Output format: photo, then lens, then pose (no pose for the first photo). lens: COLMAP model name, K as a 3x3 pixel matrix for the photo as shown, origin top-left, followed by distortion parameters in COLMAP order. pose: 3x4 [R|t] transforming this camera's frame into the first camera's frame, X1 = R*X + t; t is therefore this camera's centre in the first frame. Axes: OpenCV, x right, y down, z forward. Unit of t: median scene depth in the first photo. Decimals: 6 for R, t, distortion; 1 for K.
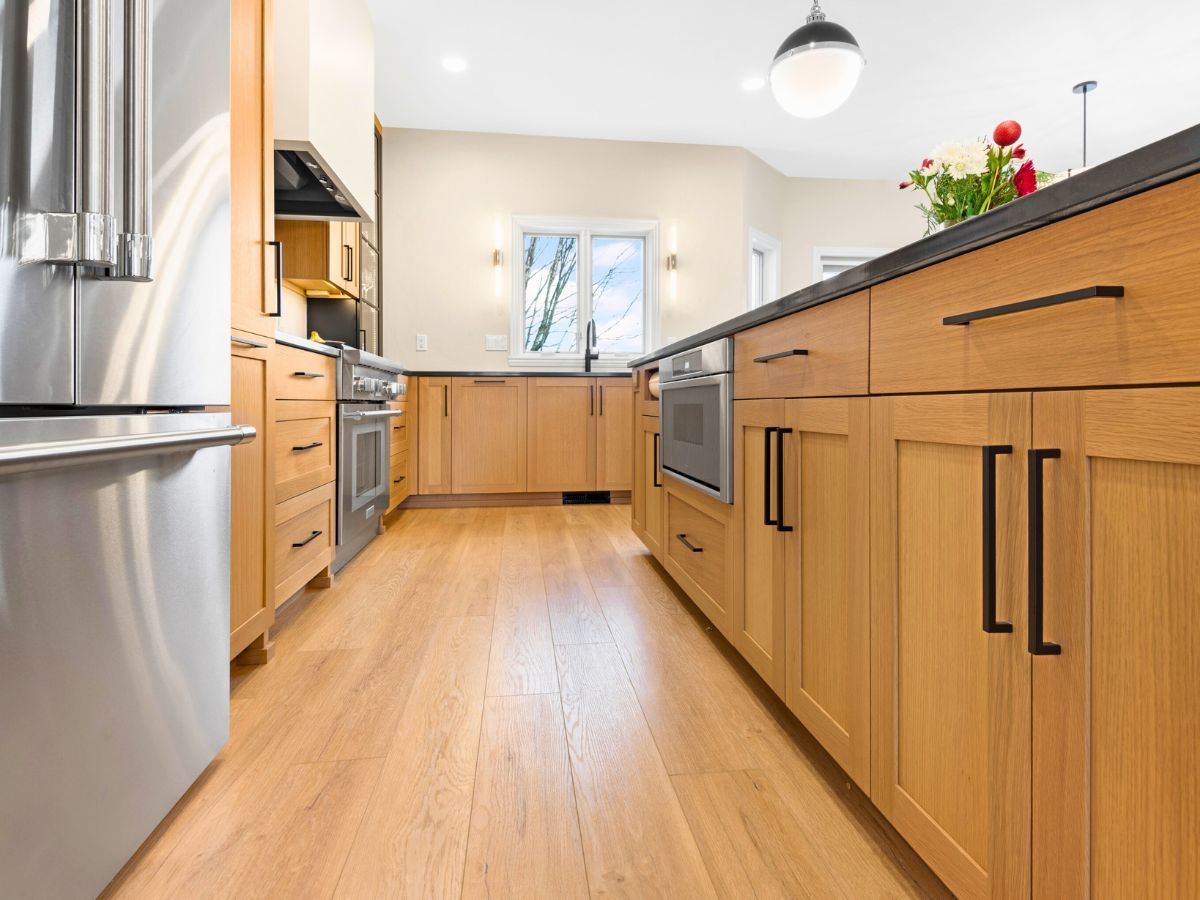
lens RADIAL K [[635.3, 0, 604.6], [0, 635.3, 426.2], [0, 0, 1]] dist [0.005146, 0.000624]
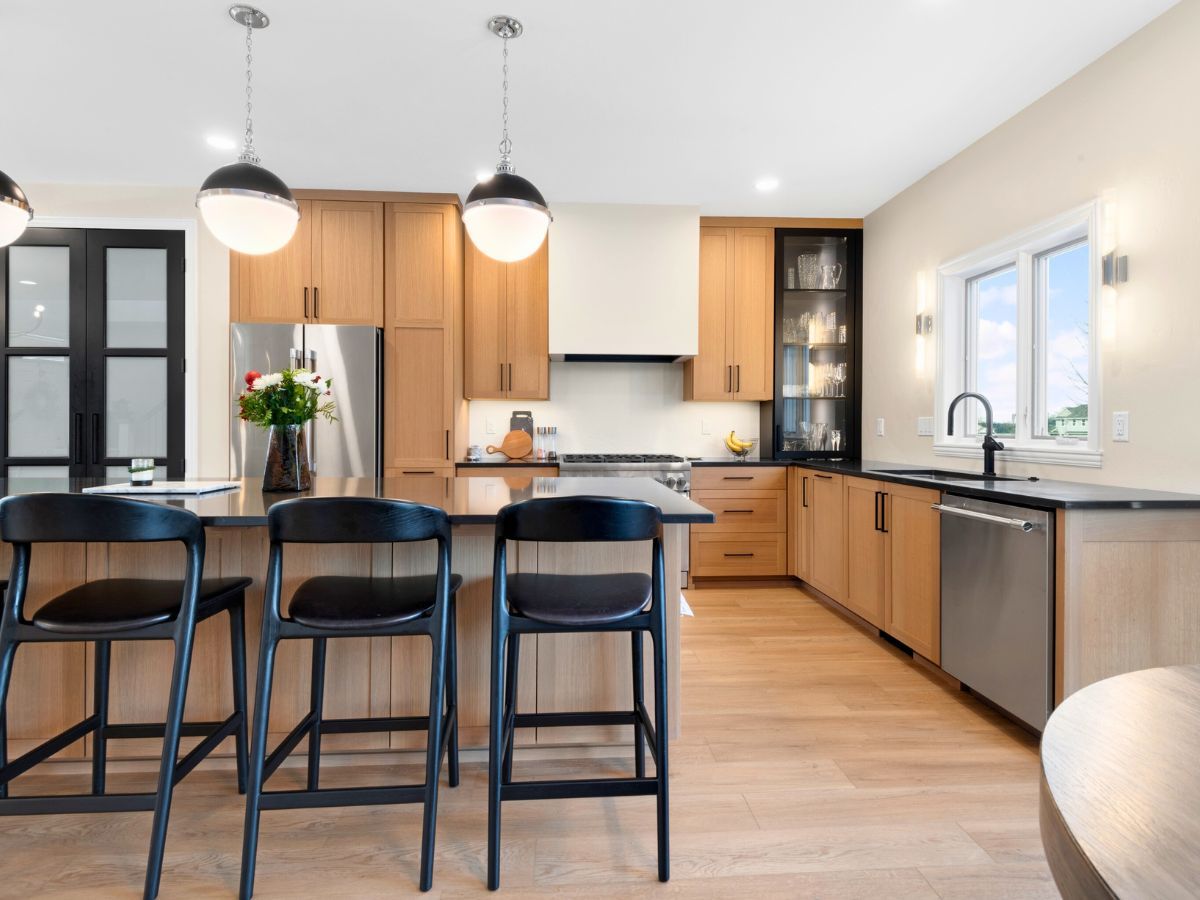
lens RADIAL K [[628.3, 0, 600.7], [0, 628.3, 426.8], [0, 0, 1]] dist [0.004407, -0.000693]
pose [[-0.071341, 0.001179, -0.997451, 0.758962], [-0.035406, 0.999366, 0.003713, -0.132267], [0.996823, 0.035581, -0.071254, 0.709956]]
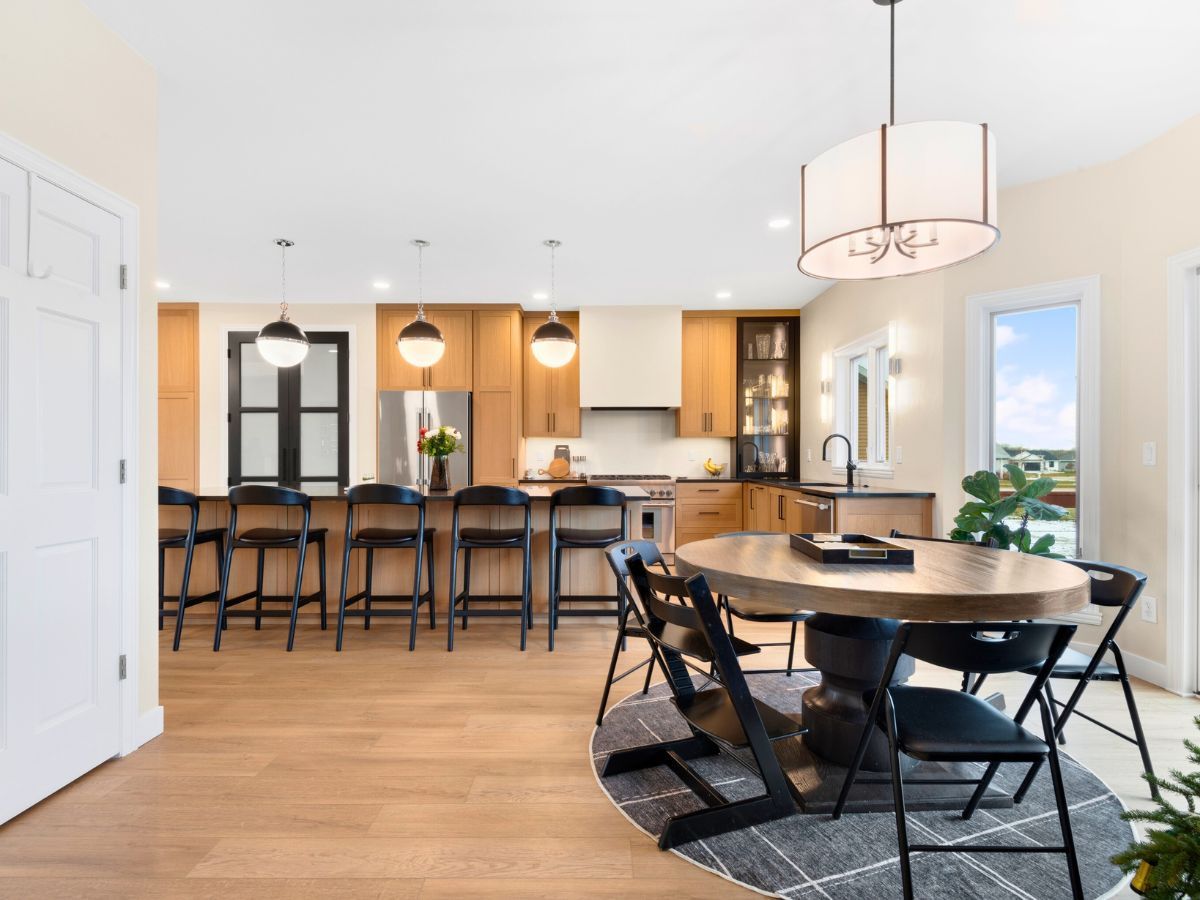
lens RADIAL K [[630.3, 0, 593.5], [0, 630.3, 449.1], [0, 0, 1]] dist [0.003661, -0.000080]
pose [[-0.146172, -0.007807, -0.989228, 1.256148], [-0.031150, 0.999509, -0.003286, -0.138048], [0.988769, 0.030335, -0.146344, 0.808697]]
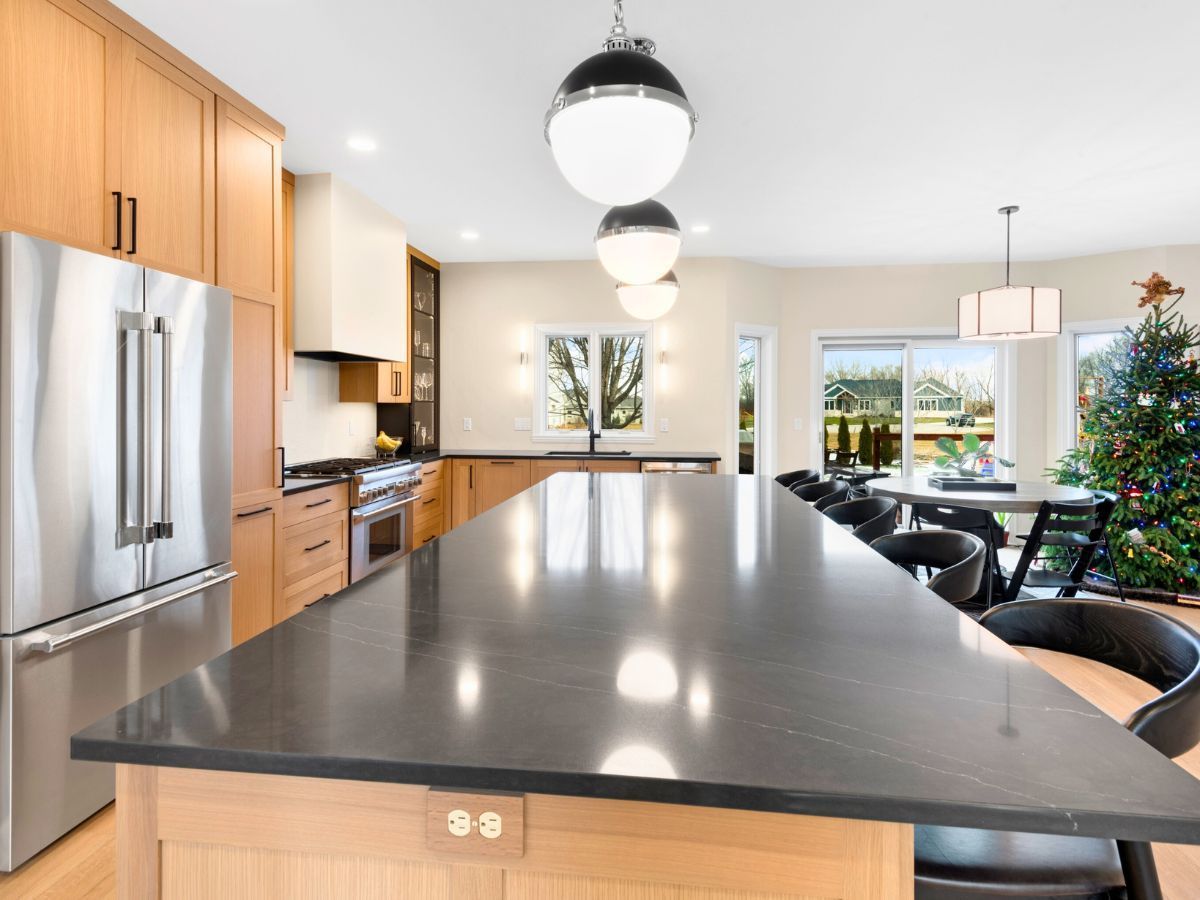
lens RADIAL K [[624.0, 0, 588.3], [0, 624.0, 413.8], [0, 0, 1]] dist [0.002003, -0.012590]
pose [[0.964719, 0.007148, -0.263184, 0.322666], [-0.013068, 0.999699, -0.020749, -0.143205], [0.262956, 0.023457, 0.964523, -0.199566]]
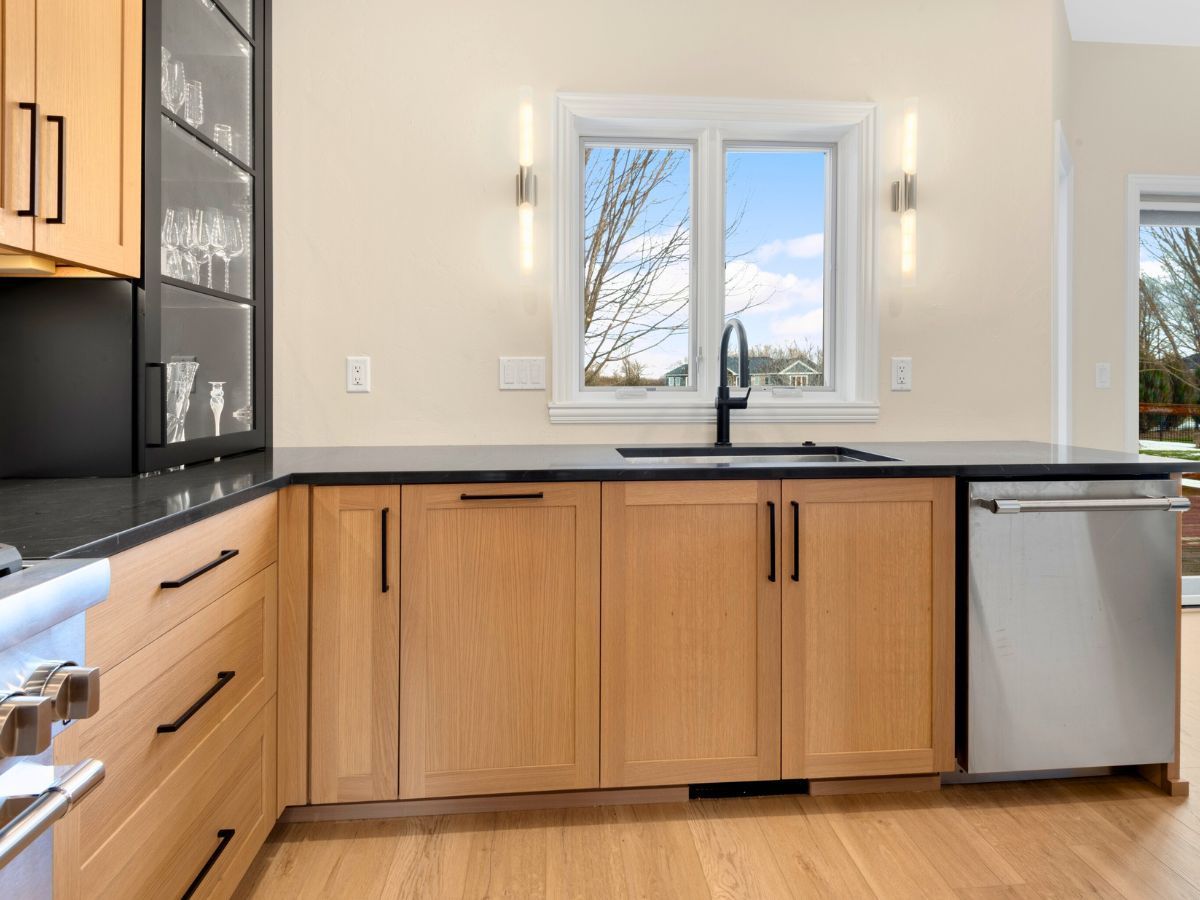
lens RADIAL K [[639.3, 0, 597.5], [0, 639.3, 390.9], [0, 0, 1]] dist [0.000077, -0.000575]
pose [[0.998379, 0.000119, -0.056908, -0.100790], [-0.001528, 0.999693, -0.024716, -0.119819], [0.056888, 0.024763, 0.998073, 0.609899]]
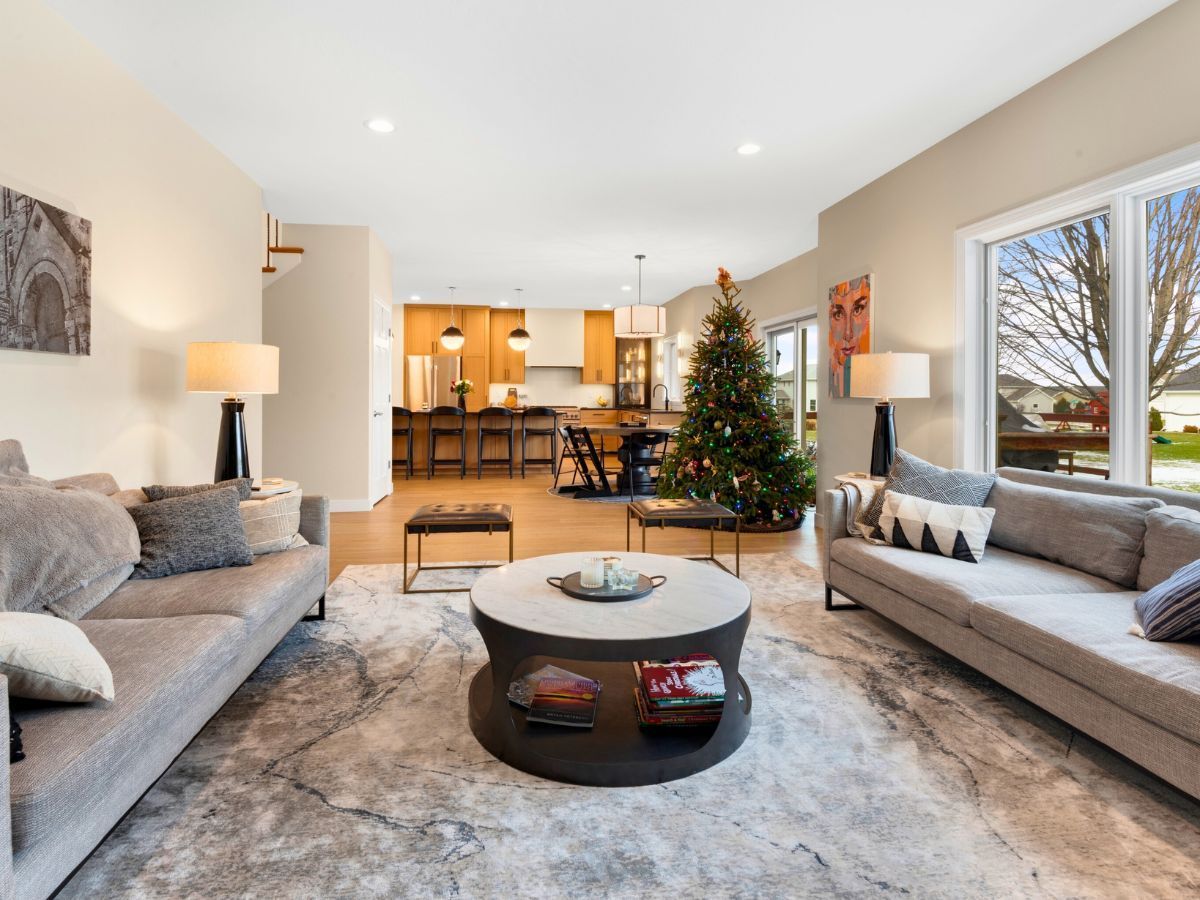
lens RADIAL K [[639.3, 0, 597.5], [0, 639.3, 390.9], [0, 0, 1]] dist [0.000077, -0.000575]
pose [[0.005066, -0.004547, -0.999977, 2.417675], [-0.034539, 0.999392, -0.004719, -0.138773], [0.999391, 0.034562, 0.004905, 0.840672]]
